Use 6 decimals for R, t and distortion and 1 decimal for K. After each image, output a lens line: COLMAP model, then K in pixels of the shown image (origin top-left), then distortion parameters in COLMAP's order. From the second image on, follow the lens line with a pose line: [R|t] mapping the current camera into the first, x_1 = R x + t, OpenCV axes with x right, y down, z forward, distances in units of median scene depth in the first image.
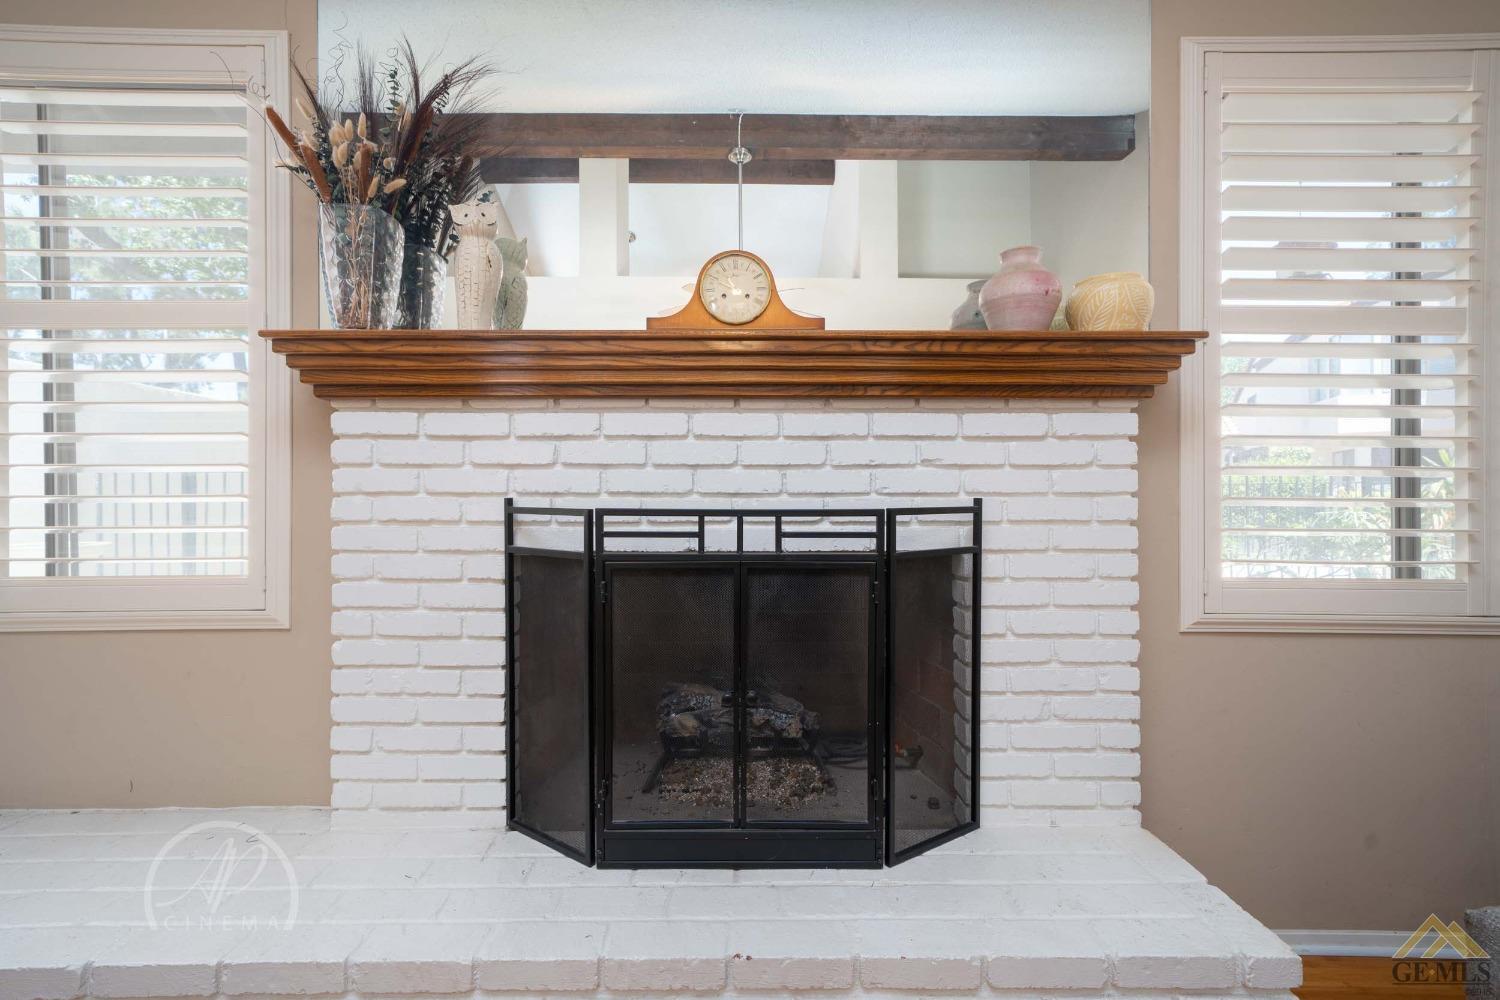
lens RADIAL K [[645.3, 0, 753.7], [0, 645.3, 499.9], [0, 0, 1]] dist [0.008374, -0.000511]
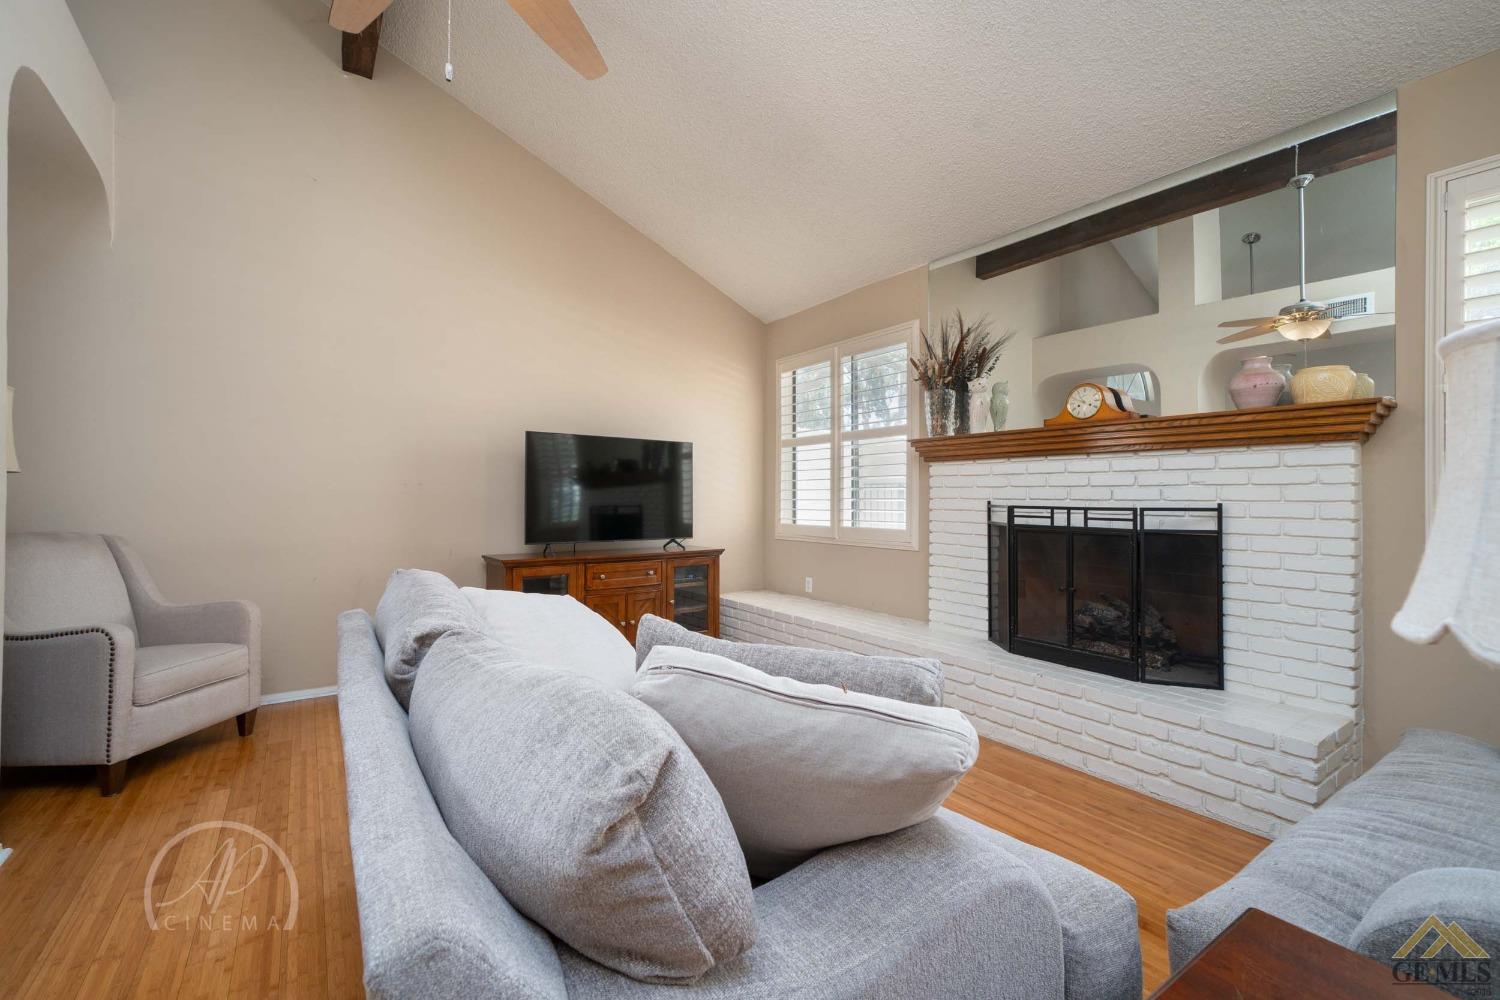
lens RADIAL K [[645.3, 0, 744.9], [0, 645.3, 496.9], [0, 0, 1]] dist [0.008374, -0.000511]
pose [[0.568325, 0.004557, -0.822791, 1.075187], [-0.006406, 0.999979, 0.001114, -0.013841], [0.822779, 0.004638, 0.568342, -1.097969]]
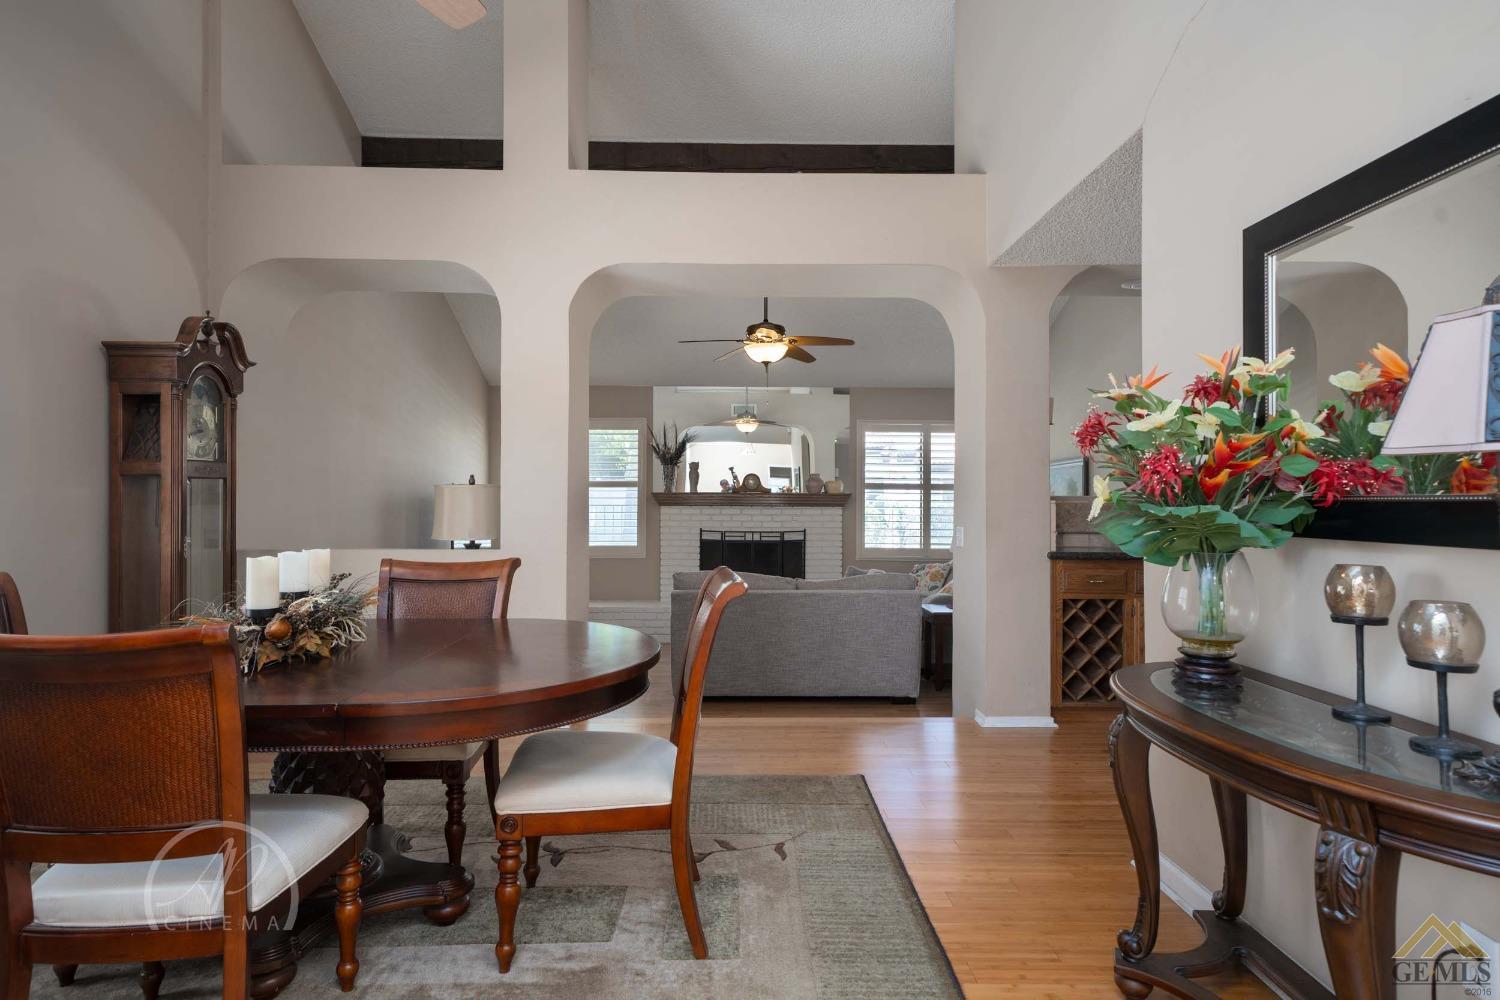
lens RADIAL K [[827.5, 0, 751.6], [0, 827.5, 504.4], [0, 0, 1]] dist [0.000645, 0.000069]
pose [[0.999944, 0.005264, 0.009210, -0.080228], [-0.005312, 0.999973, 0.005164, -0.201473], [-0.009182, -0.005212, 0.999944, -4.792228]]
